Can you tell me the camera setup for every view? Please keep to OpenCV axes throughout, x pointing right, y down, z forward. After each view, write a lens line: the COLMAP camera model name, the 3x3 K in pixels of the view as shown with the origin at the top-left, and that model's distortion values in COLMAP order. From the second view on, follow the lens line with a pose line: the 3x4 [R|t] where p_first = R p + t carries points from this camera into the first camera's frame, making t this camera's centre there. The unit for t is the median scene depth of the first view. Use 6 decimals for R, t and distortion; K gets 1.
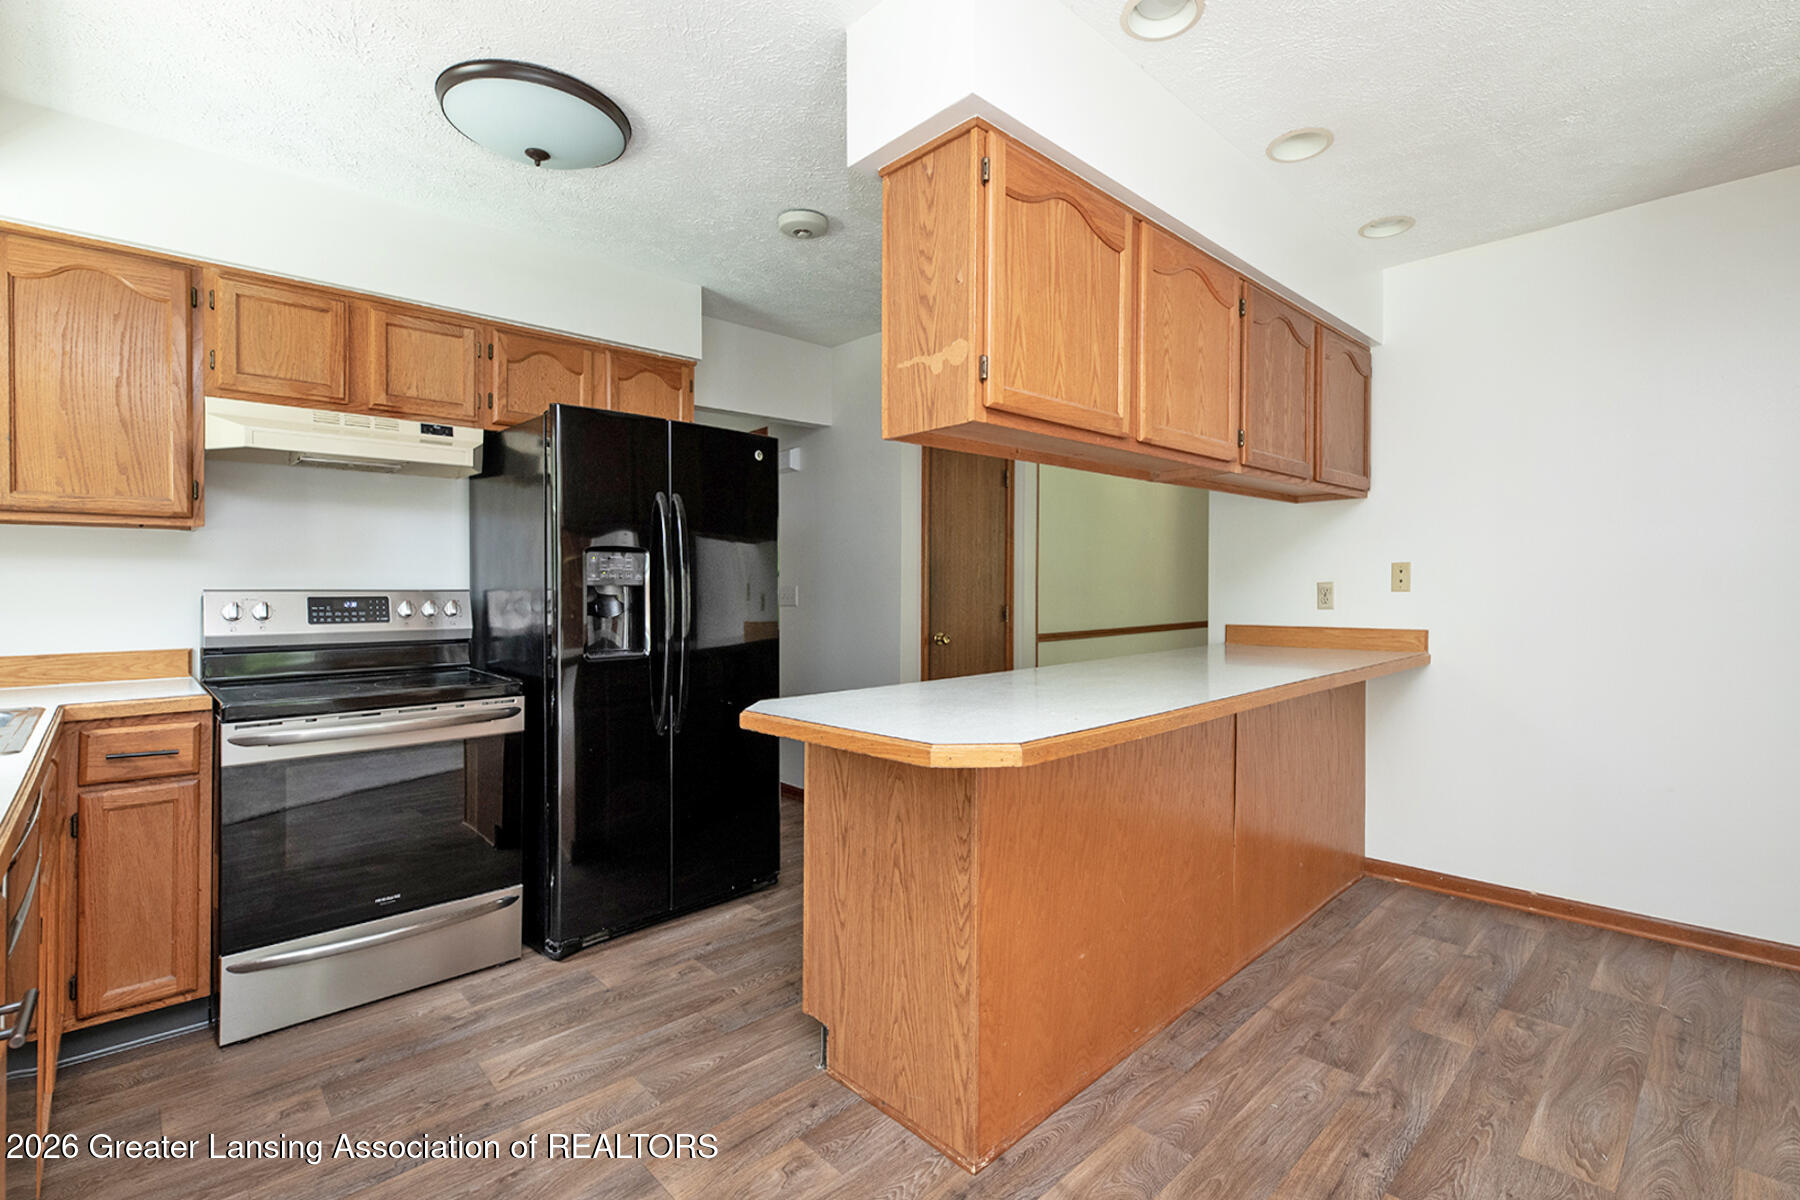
lens RADIAL K [[841.8, 0, 886.5], [0, 841.8, 593.1], [0, 0, 1]] dist [0.002795, 0.000268]
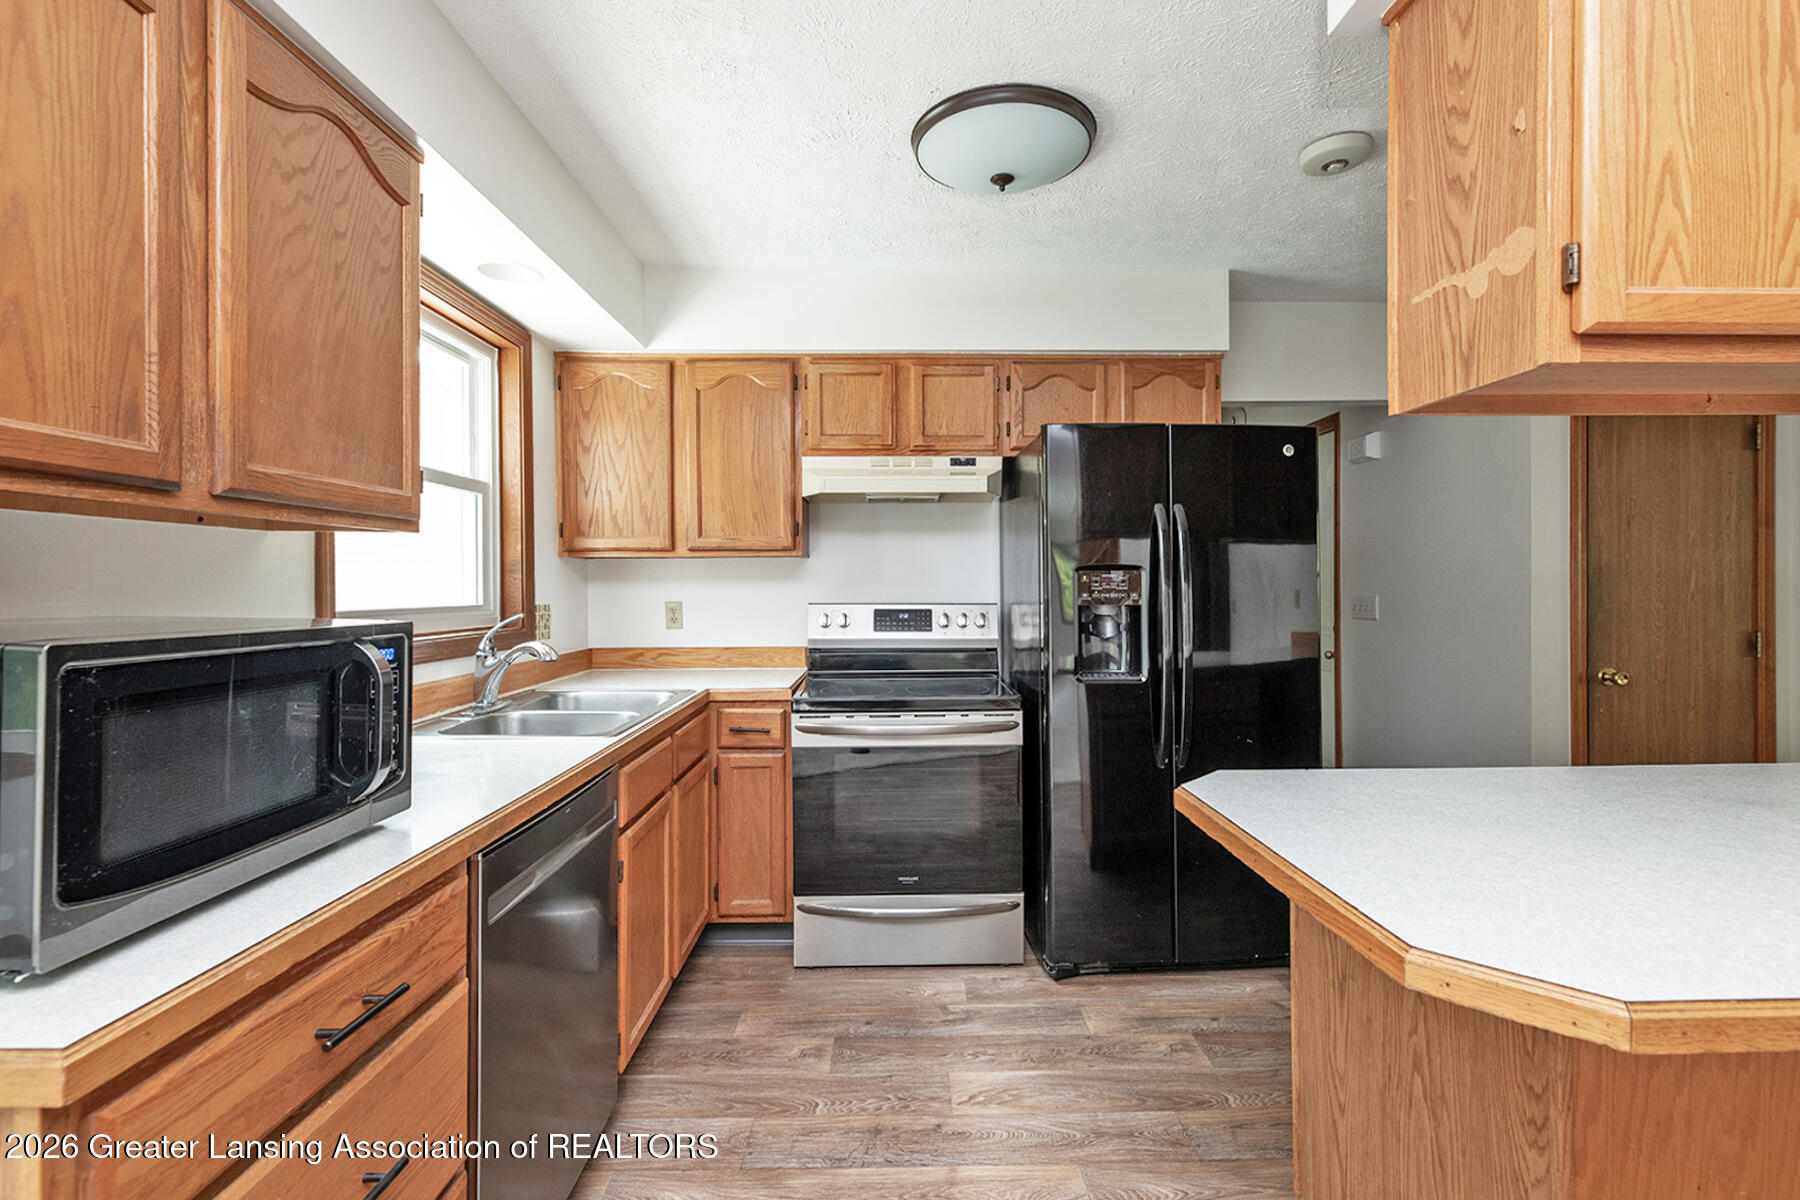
lens RADIAL K [[759.0, 0, 893.3], [0, 759.0, 576.3], [0, 0, 1]] dist [0.012824, -0.003219]
pose [[0.744111, -0.002882, -0.668050, 0.080659], [-0.004529, 0.999946, -0.009359, -0.036827], [0.668041, 0.009989, 0.744058, 0.218288]]
